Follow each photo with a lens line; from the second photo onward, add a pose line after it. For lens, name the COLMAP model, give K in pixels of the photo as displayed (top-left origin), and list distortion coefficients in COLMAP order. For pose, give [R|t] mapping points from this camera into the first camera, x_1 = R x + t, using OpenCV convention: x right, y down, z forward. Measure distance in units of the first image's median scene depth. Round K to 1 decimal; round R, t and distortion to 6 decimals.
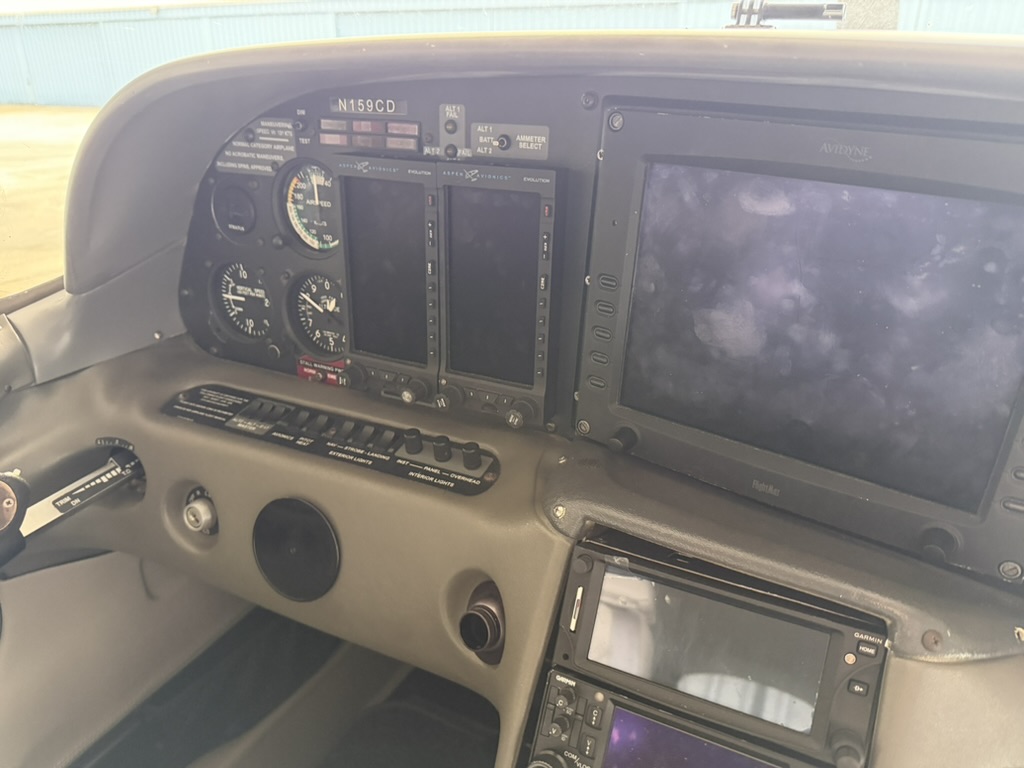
lens RADIAL K [[730.7, 0, 514.8], [0, 730.7, 391.0], [0, 0, 1]] dist [0.132675, -0.256276]
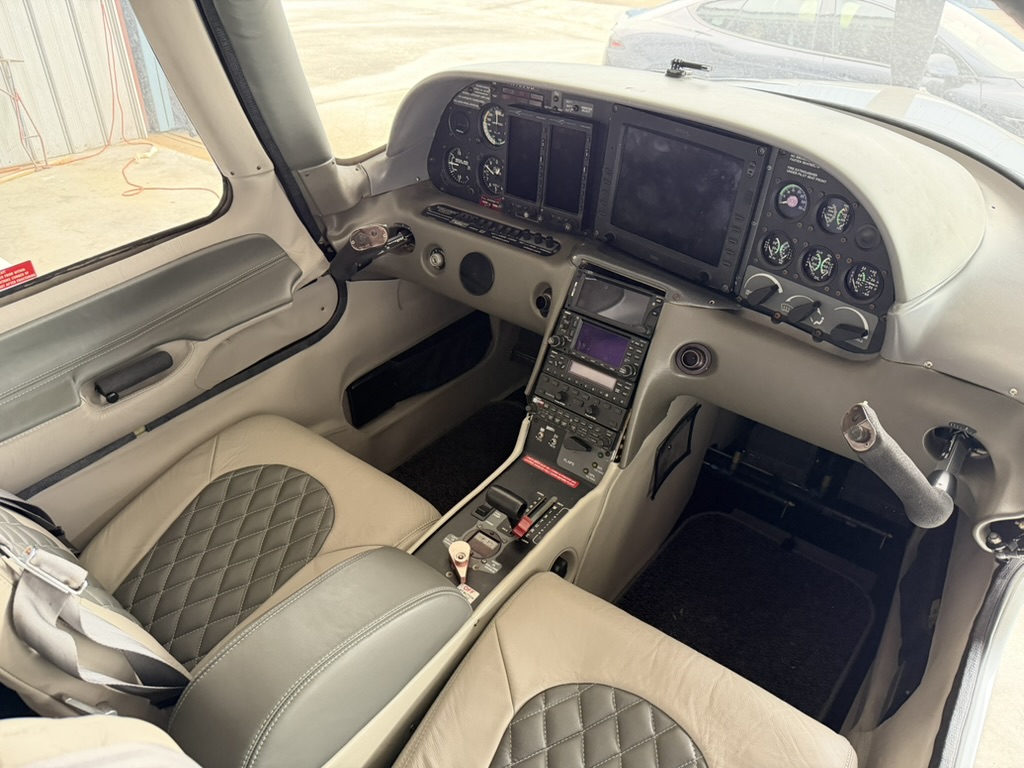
lens RADIAL K [[718.6, 0, 512.0], [0, 718.6, 384.0], [0, 0, 1]] dist [0.198855, -0.397601]
pose [[0.978645, 0.128507, -0.160439, 0.240008], [-0.099906, 0.979466, 0.175116, 0.128573], [0.179648, -0.155347, 0.971388, -1.294008]]
